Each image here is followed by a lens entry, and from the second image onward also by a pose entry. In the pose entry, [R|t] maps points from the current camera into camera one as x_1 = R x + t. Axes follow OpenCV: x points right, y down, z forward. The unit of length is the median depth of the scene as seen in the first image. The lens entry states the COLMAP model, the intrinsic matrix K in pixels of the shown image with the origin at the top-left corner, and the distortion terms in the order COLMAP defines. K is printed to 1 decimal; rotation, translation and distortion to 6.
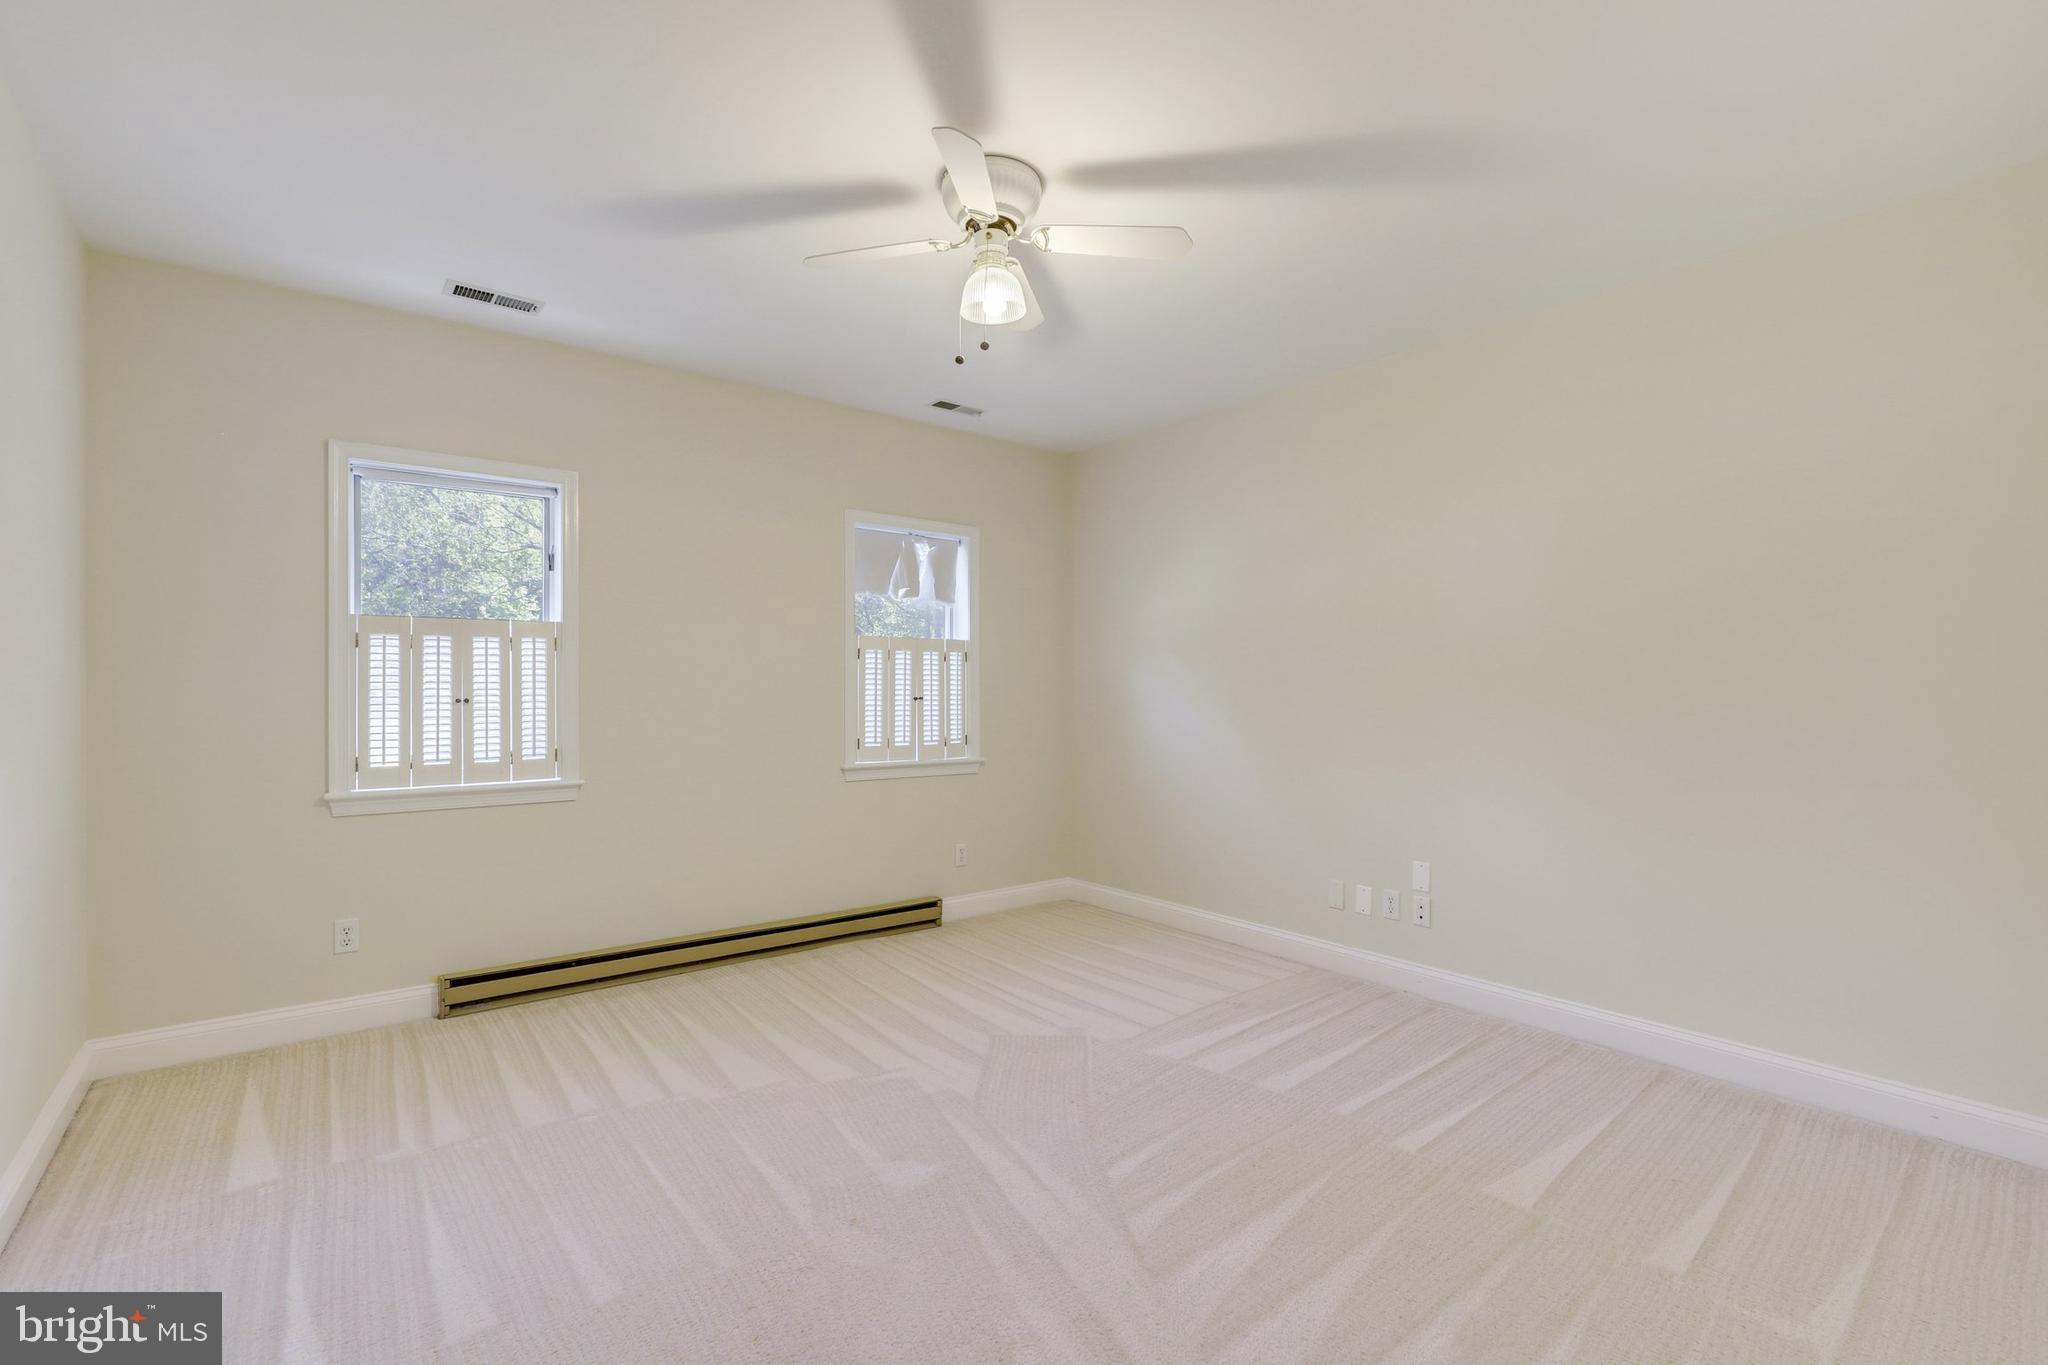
lens RADIAL K [[921.5, 0, 1035.1], [0, 921.5, 689.8], [0, 0, 1]] dist [0.007827, -0.001661]
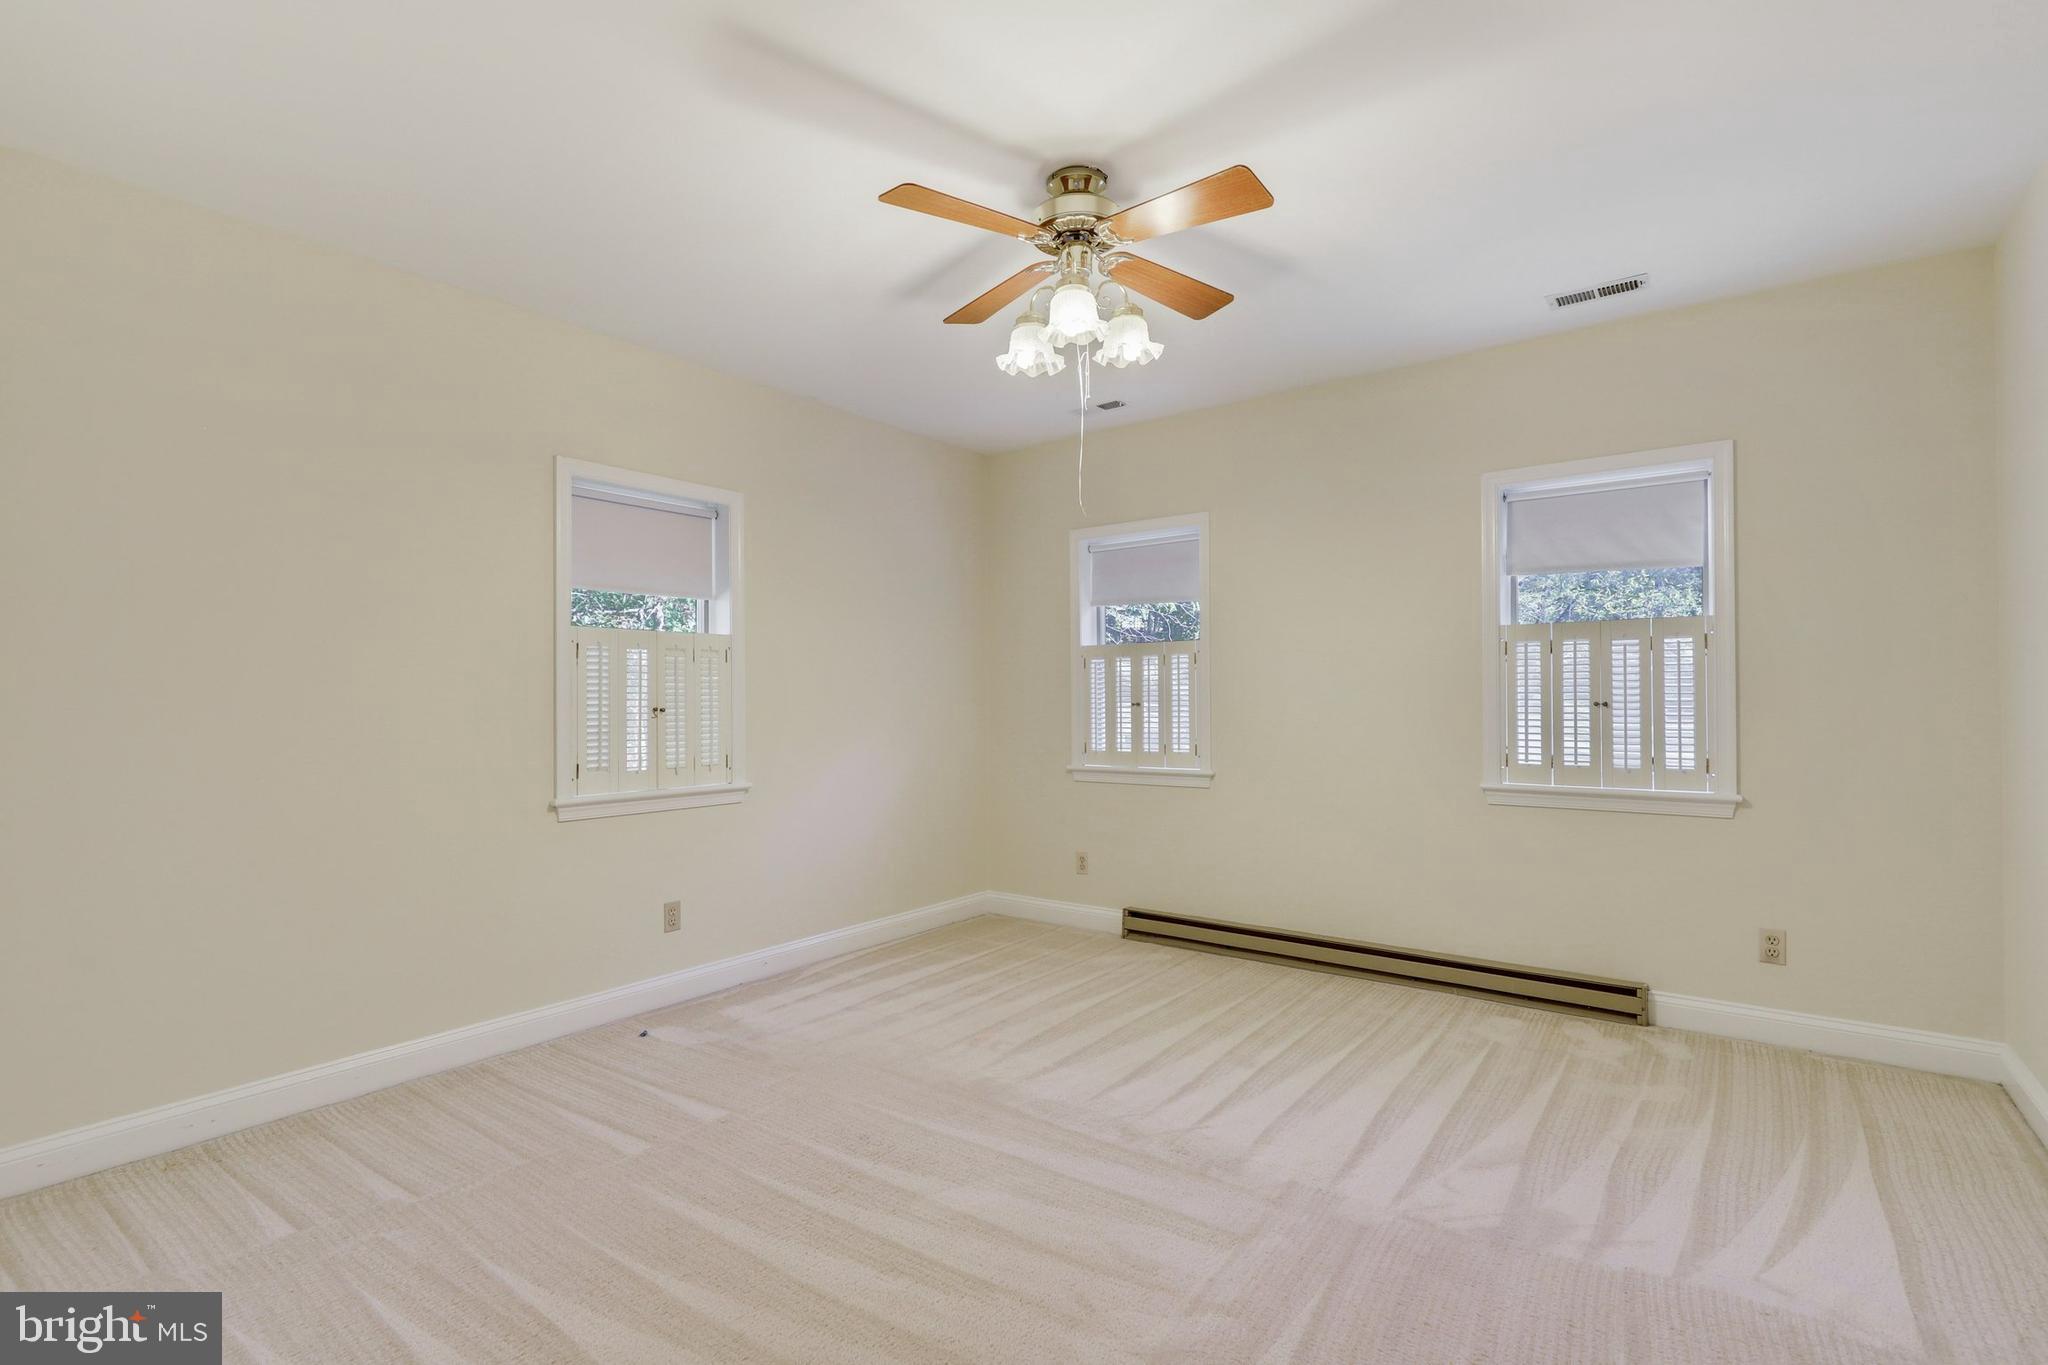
lens RADIAL K [[921.5, 0, 1026.2], [0, 921.5, 692.3], [0, 0, 1]] dist [0.007827, -0.001661]
pose [[0.278231, -0.006926, -0.960489, 0.445835], [0.007854, 0.999957, -0.004935, -0.000319], [0.960482, -0.006170, 0.278273, 0.347254]]
